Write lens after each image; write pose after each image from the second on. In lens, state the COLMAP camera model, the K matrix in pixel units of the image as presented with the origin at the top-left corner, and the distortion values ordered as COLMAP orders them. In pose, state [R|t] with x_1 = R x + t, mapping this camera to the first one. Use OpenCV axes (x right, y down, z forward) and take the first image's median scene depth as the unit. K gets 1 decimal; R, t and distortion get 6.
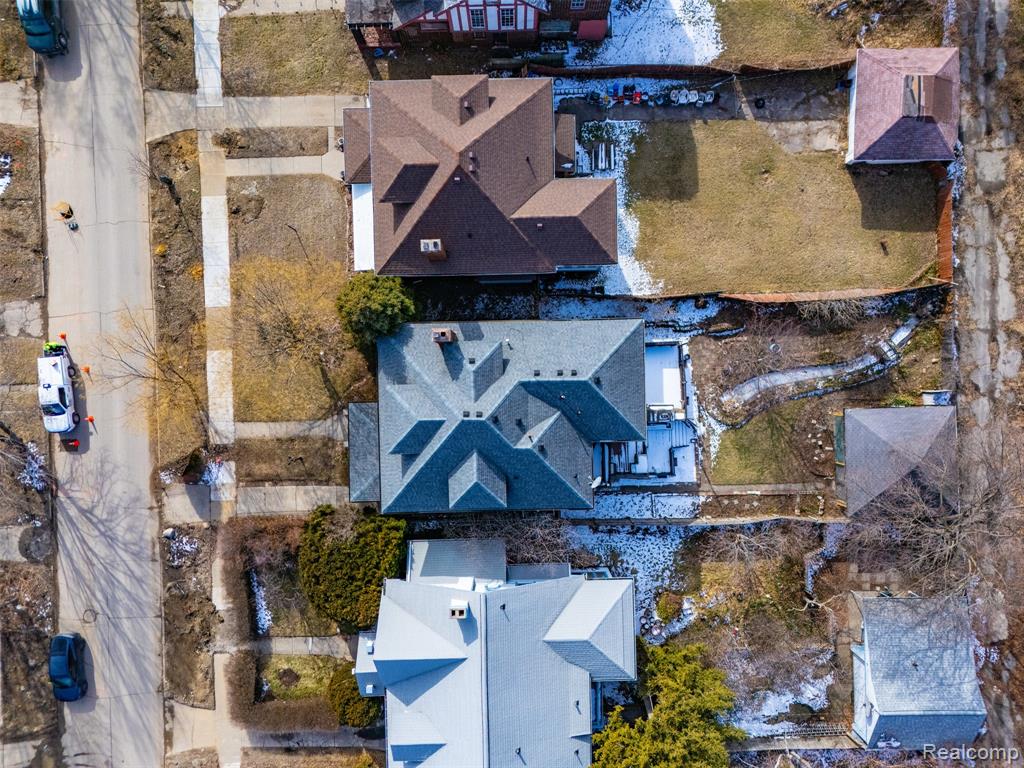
lens RADIAL K [[745.6, 0, 514.6], [0, 745.6, 383.0], [0, 0, 1]] dist [0.074933, -0.059299]
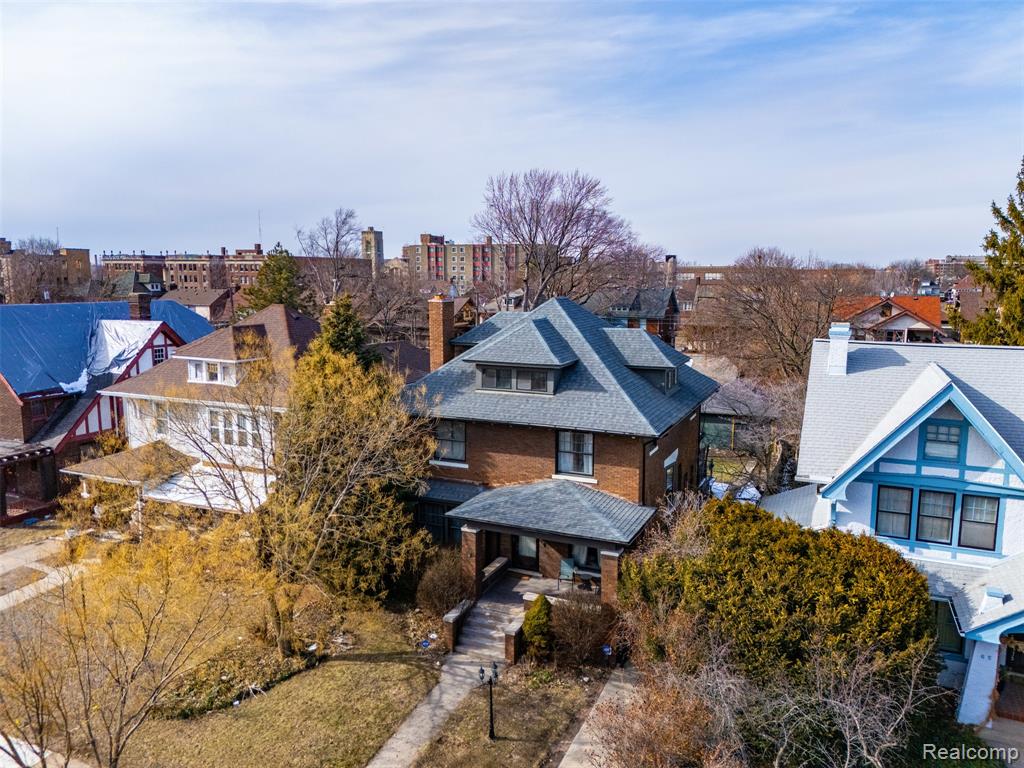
lens RADIAL K [[745.6, 0, 514.6], [0, 745.6, 383.0], [0, 0, 1]] dist [0.074933, -0.059299]
pose [[0.425026, -0.127814, 0.896112, -0.601137], [0.905179, 0.062121, -0.420466, 0.261163], [-0.001926, 0.989851, 0.142097, 0.759412]]
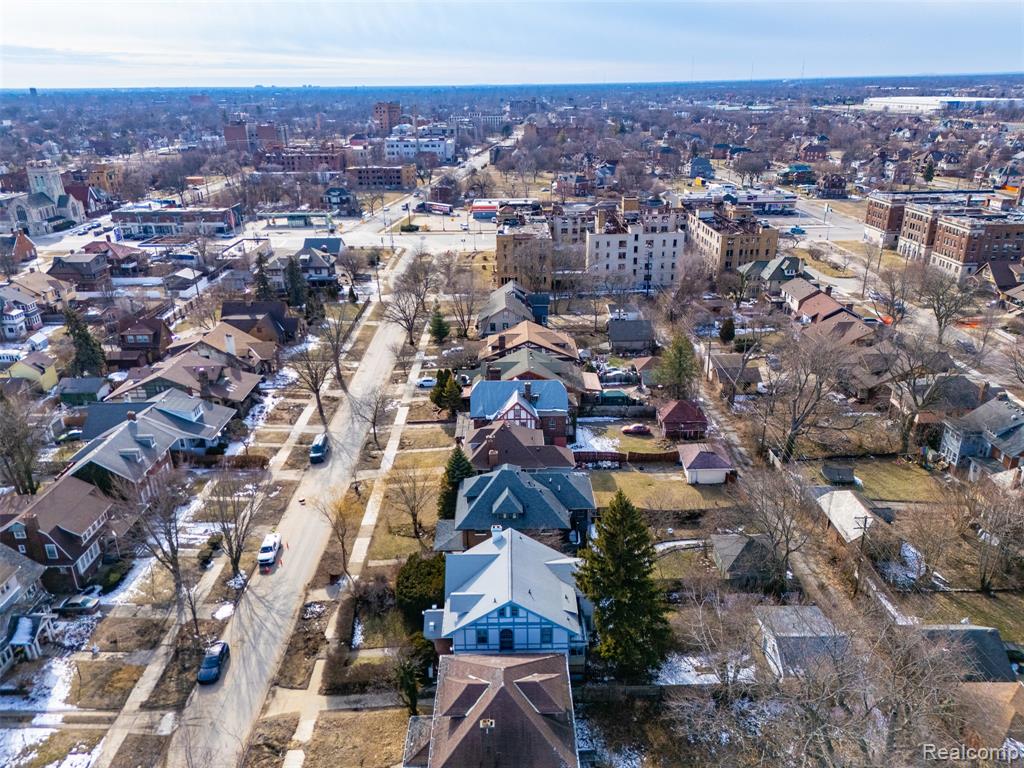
lens RADIAL K [[745.6, 0, 514.6], [0, 745.6, 383.0], [0, 0, 1]] dist [0.074933, -0.059299]
pose [[0.999900, -0.002786, -0.013847, -0.003726], [-0.011863, 0.366444, -0.930364, 1.491158], [0.007666, 0.930436, 0.366374, -0.001164]]
